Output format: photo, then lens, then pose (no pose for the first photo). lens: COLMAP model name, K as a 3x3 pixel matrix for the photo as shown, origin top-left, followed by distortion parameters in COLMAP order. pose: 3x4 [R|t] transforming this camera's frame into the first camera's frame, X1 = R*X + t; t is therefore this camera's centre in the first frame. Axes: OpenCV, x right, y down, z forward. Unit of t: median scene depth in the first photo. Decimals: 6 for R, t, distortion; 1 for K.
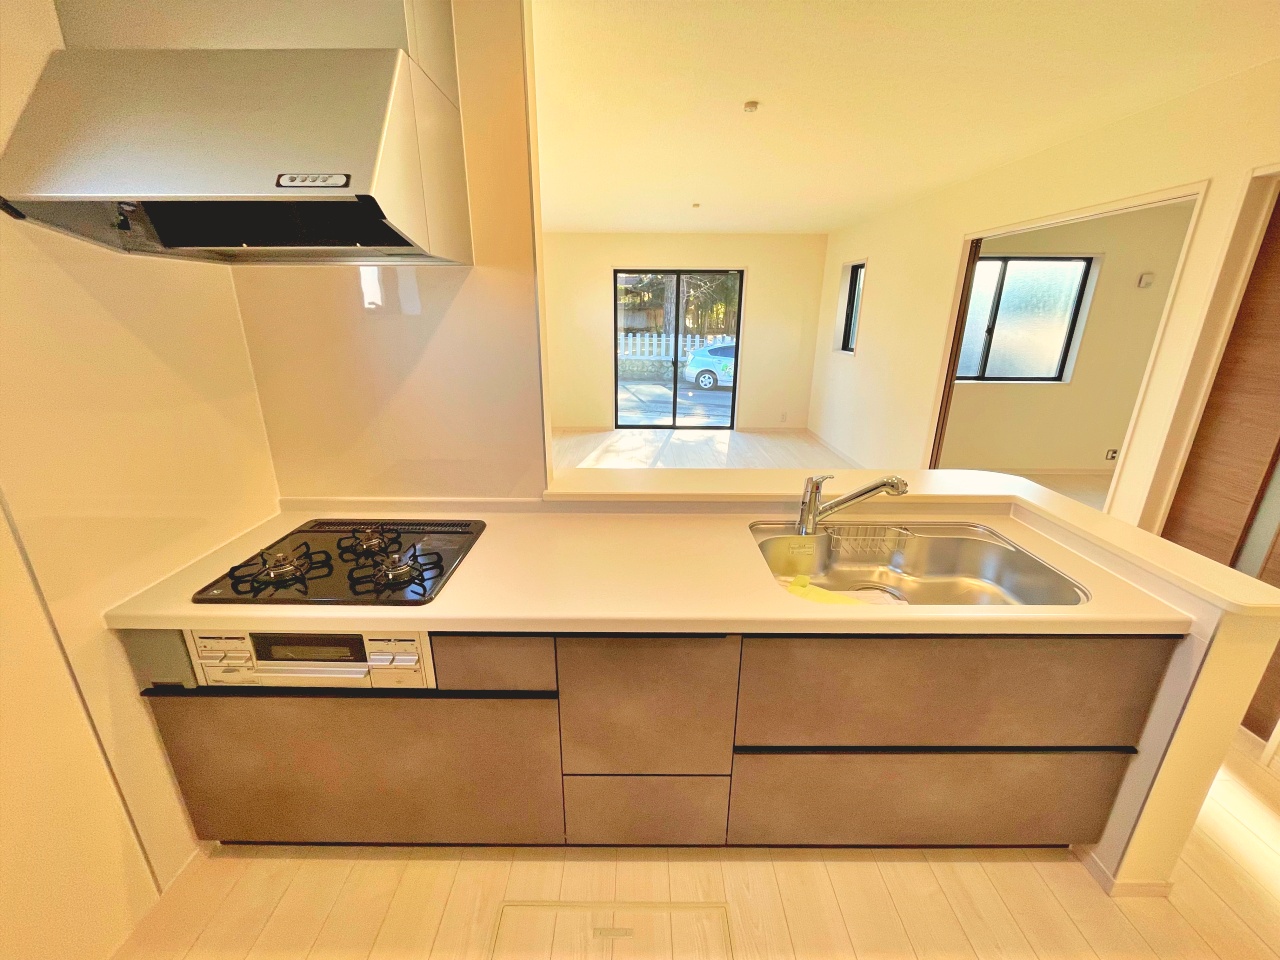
lens RADIAL K [[517.6, 0, 637.5], [0, 517.6, 481.5], [0, 0, 1]] dist [-0.003930, -0.000748]
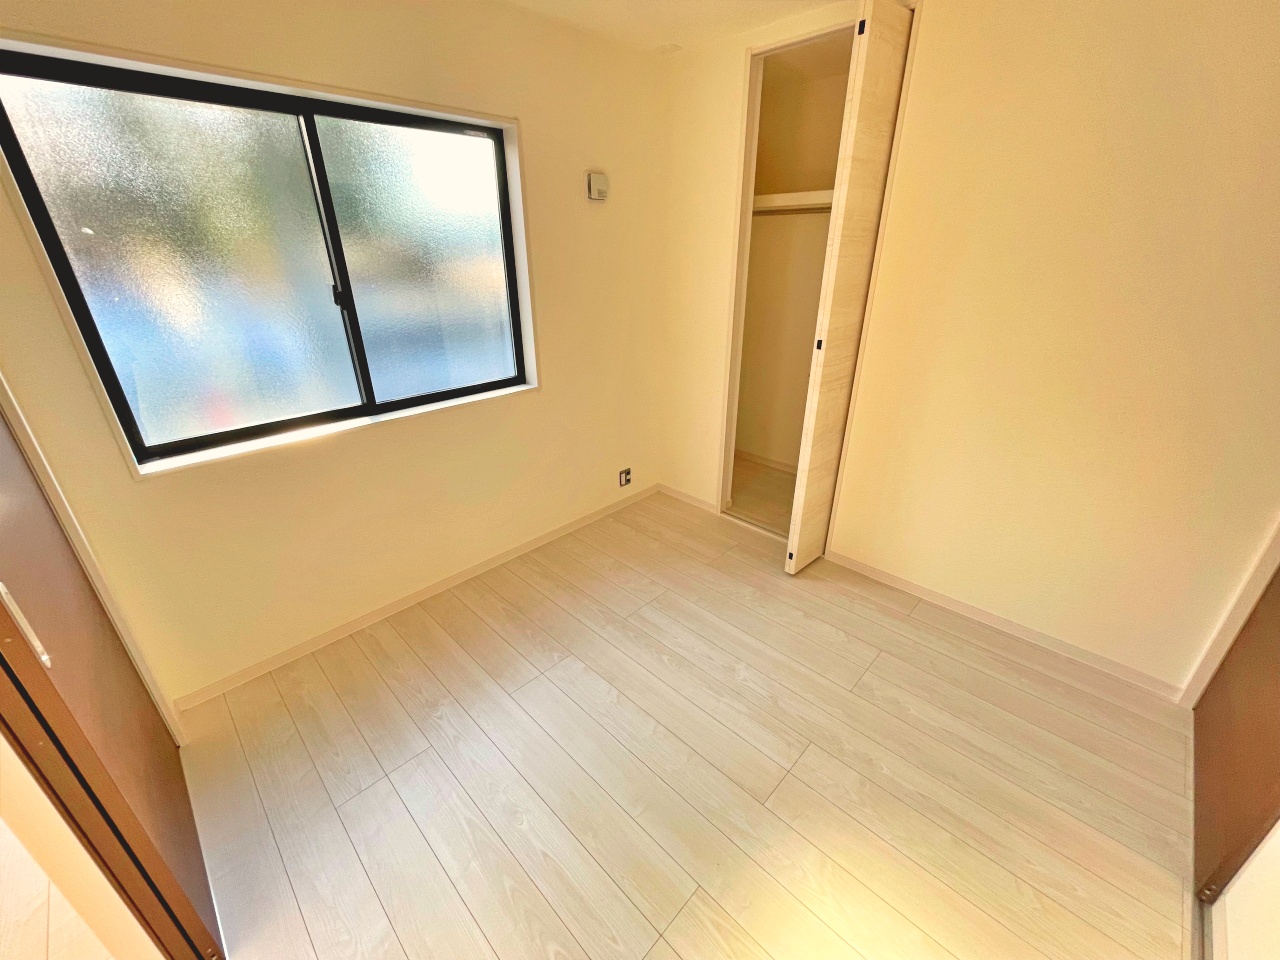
lens RADIAL K [[517.6, 0, 636.7], [0, 517.6, 486.0], [0, 0, 1]] dist [-0.003930, -0.000748]
pose [[0.697115, -0.303373, 0.649611, 0.427137], [0.232071, 0.952766, 0.195907, -0.141199], [-0.678361, 0.014186, 0.734592, 0.433946]]
